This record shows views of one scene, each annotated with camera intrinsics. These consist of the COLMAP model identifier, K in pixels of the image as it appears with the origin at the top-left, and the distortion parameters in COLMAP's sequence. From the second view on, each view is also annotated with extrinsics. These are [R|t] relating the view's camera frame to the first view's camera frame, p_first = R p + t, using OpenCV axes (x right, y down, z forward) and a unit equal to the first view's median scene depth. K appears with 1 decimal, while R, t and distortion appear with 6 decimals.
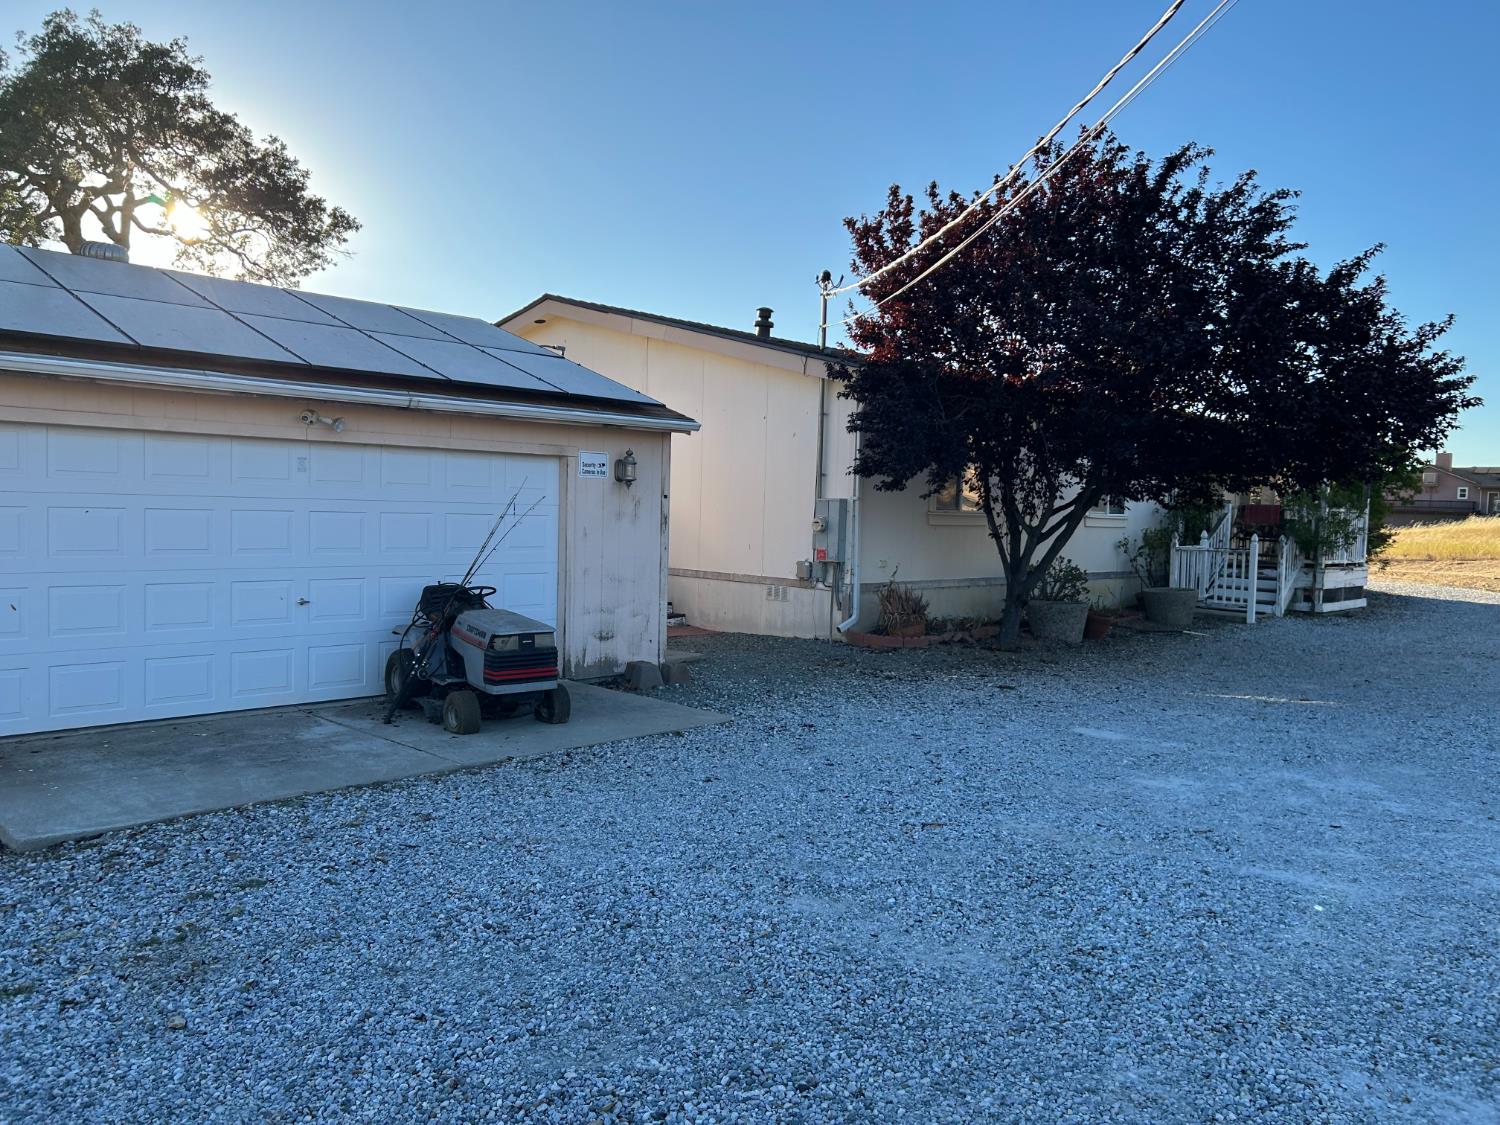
lens RADIAL K [[1132.1, 0, 748.7], [0, 1132.1, 559.9], [0, 0, 1]] dist [0.042892, -0.051221]
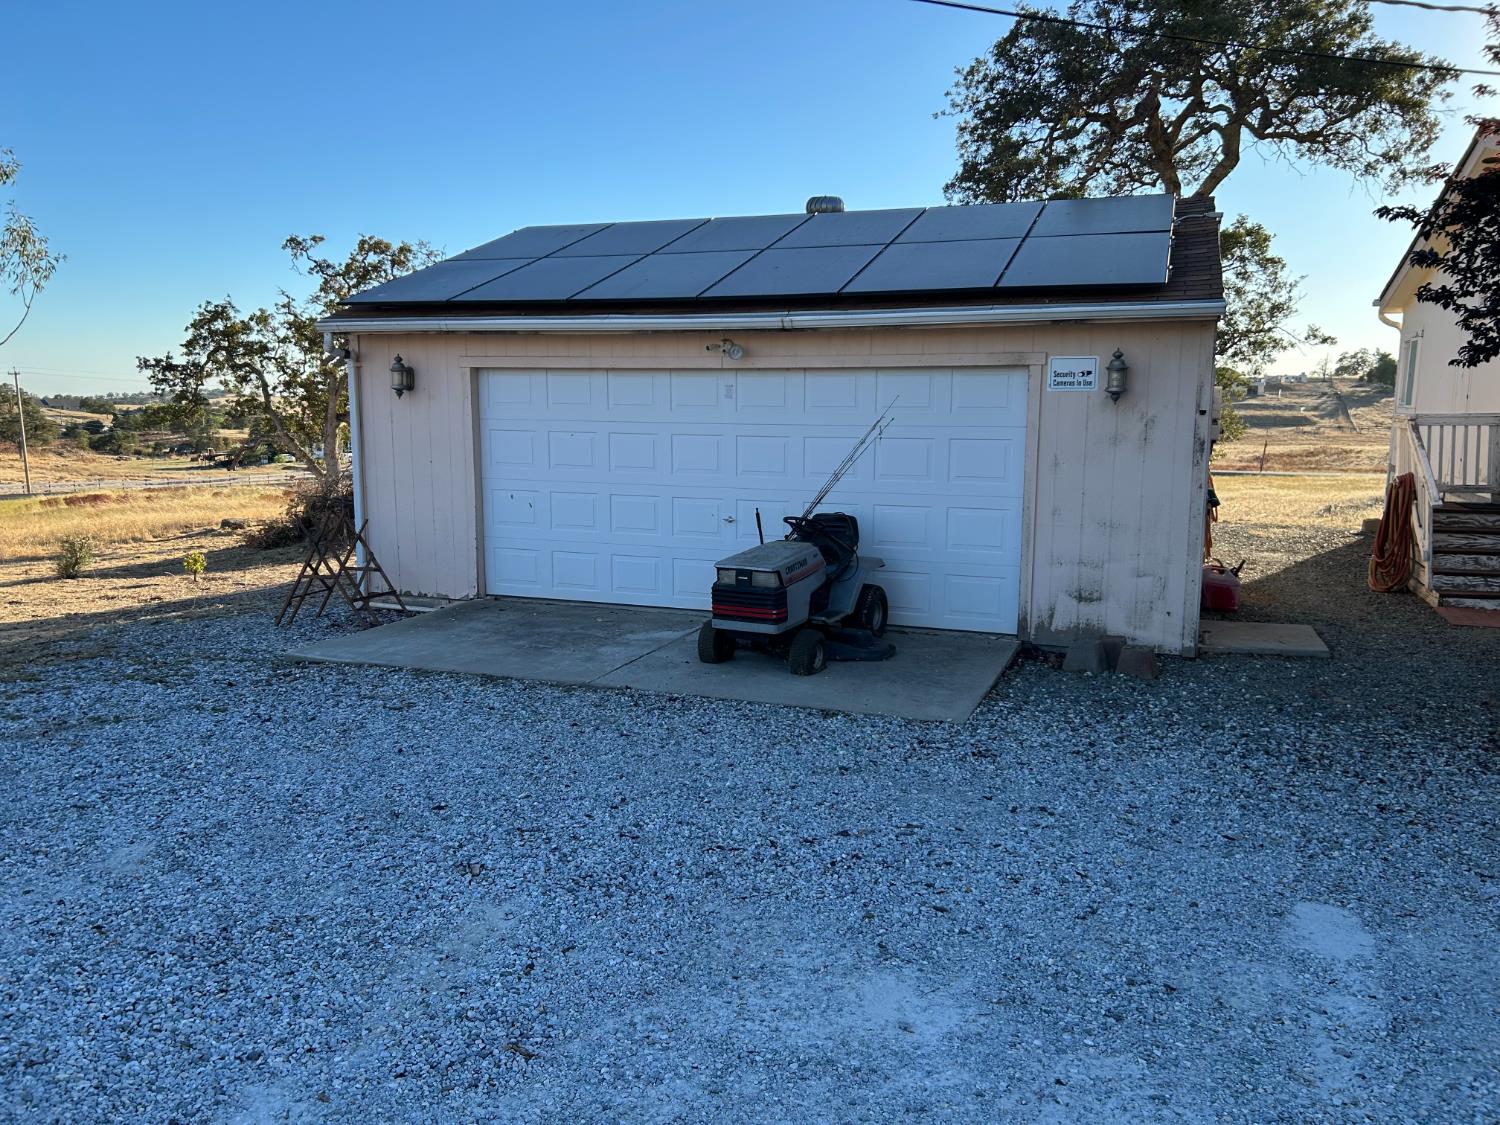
lens RADIAL K [[1132.1, 0, 749.5], [0, 1132.1, 566.7], [0, 0, 1]] dist [0.042892, -0.051221]
pose [[0.397372, 0.108266, -0.911249, 0.630129], [-0.036779, 0.994097, 0.102071, -0.030898], [0.916920, -0.007045, 0.399008, 0.620522]]
